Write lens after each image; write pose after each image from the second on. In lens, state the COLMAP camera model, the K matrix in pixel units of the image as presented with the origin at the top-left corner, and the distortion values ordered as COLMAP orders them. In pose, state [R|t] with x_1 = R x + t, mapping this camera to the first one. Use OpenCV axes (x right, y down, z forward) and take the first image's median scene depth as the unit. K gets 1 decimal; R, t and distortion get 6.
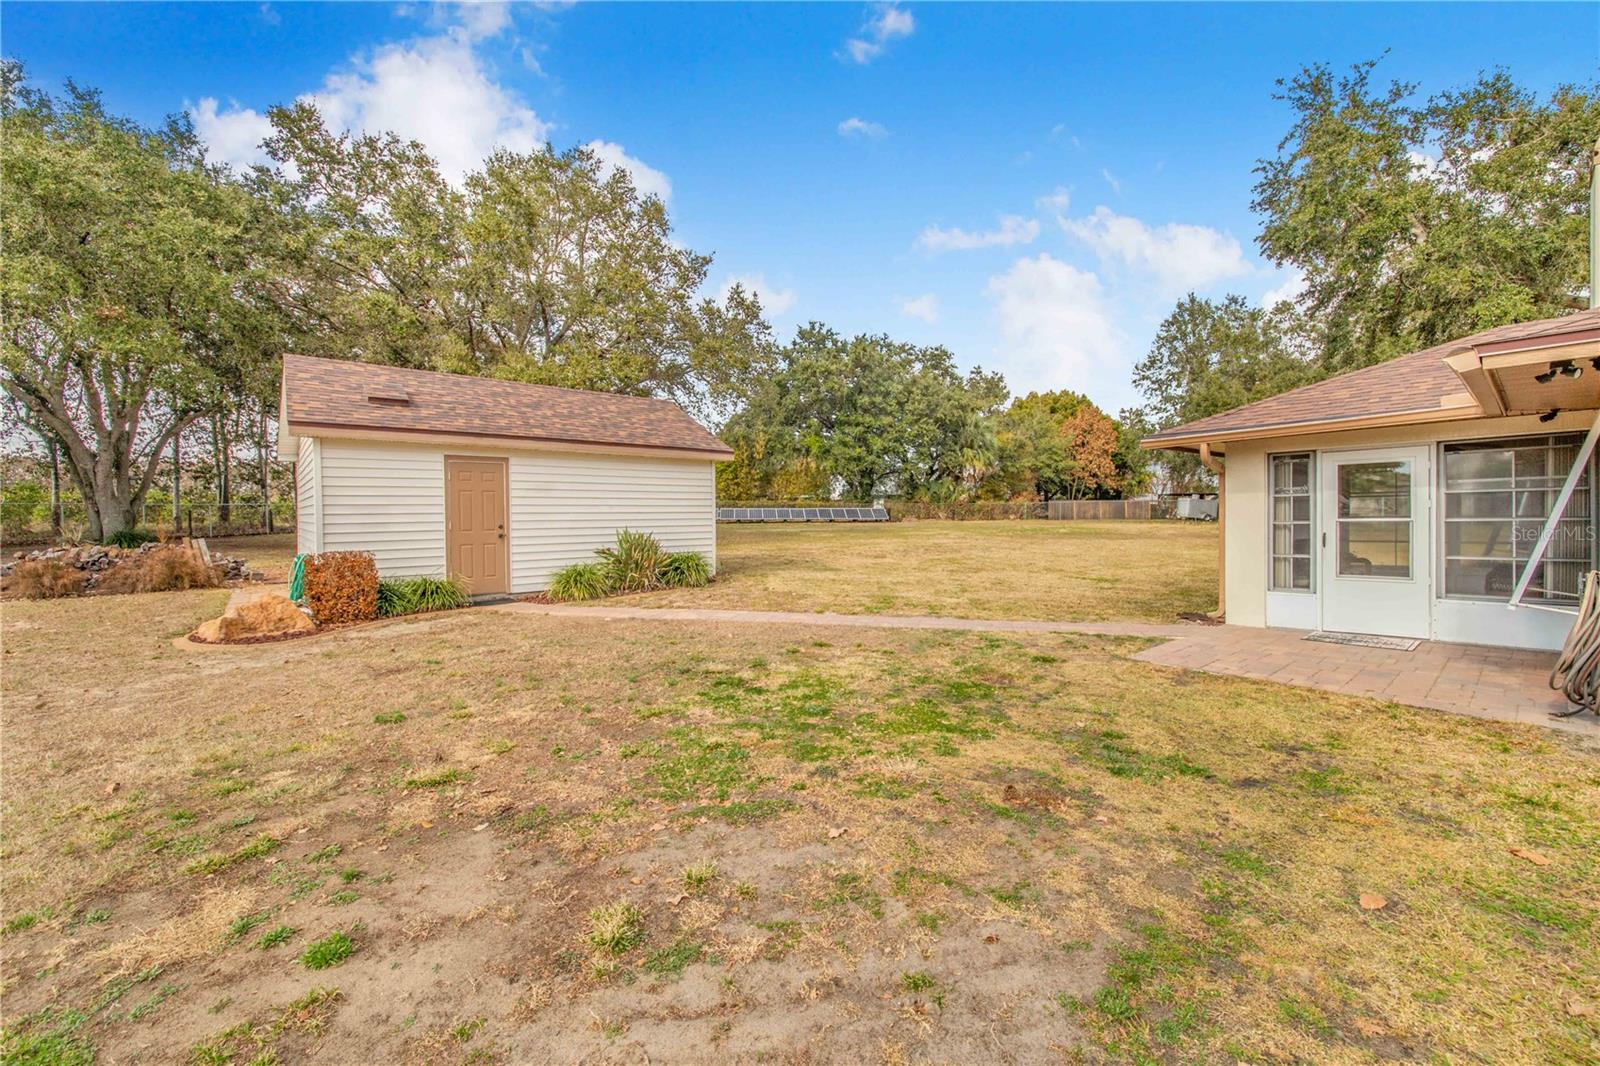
lens RADIAL K [[636.5, 0, 790.4], [0, 636.5, 519.4], [0, 0, 1]] dist [0.027384, -0.018530]
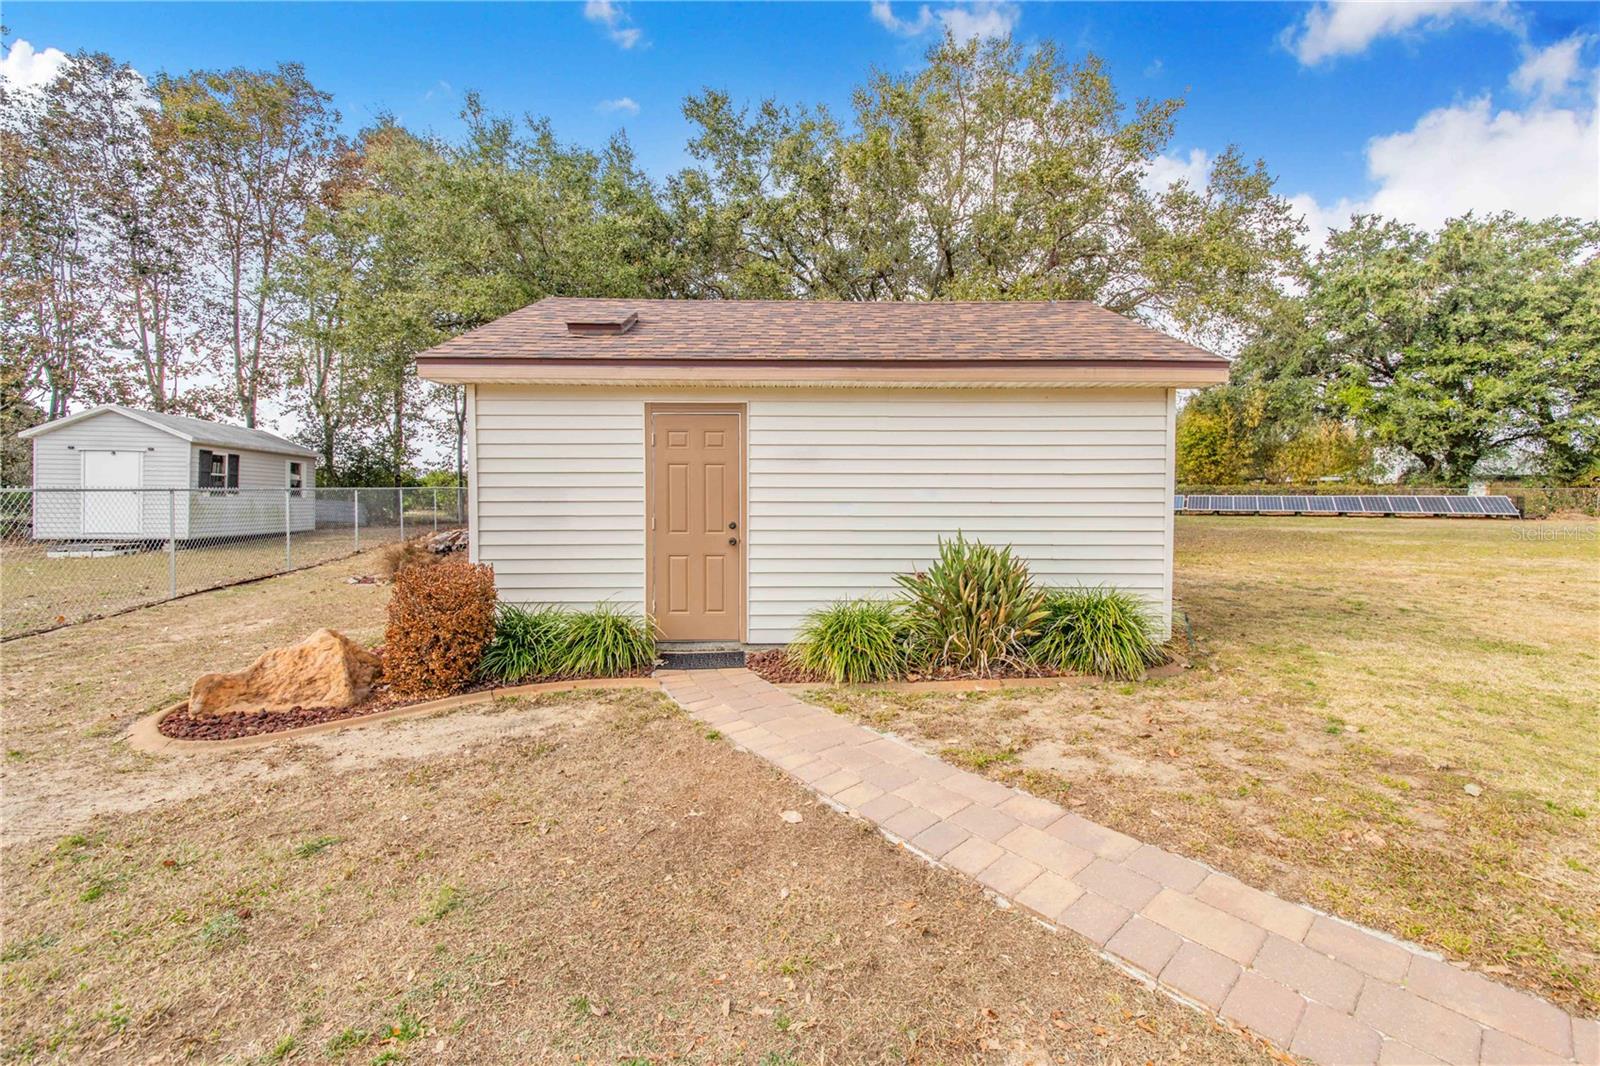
lens RADIAL K [[636.5, 0, 790.4], [0, 636.5, 519.4], [0, 0, 1]] dist [0.027384, -0.018530]
pose [[0.787571, 0.026213, -0.615667, -0.011805], [-0.013429, 0.999588, 0.025381, -0.001739], [0.616078, -0.011721, 0.787598, 0.109580]]
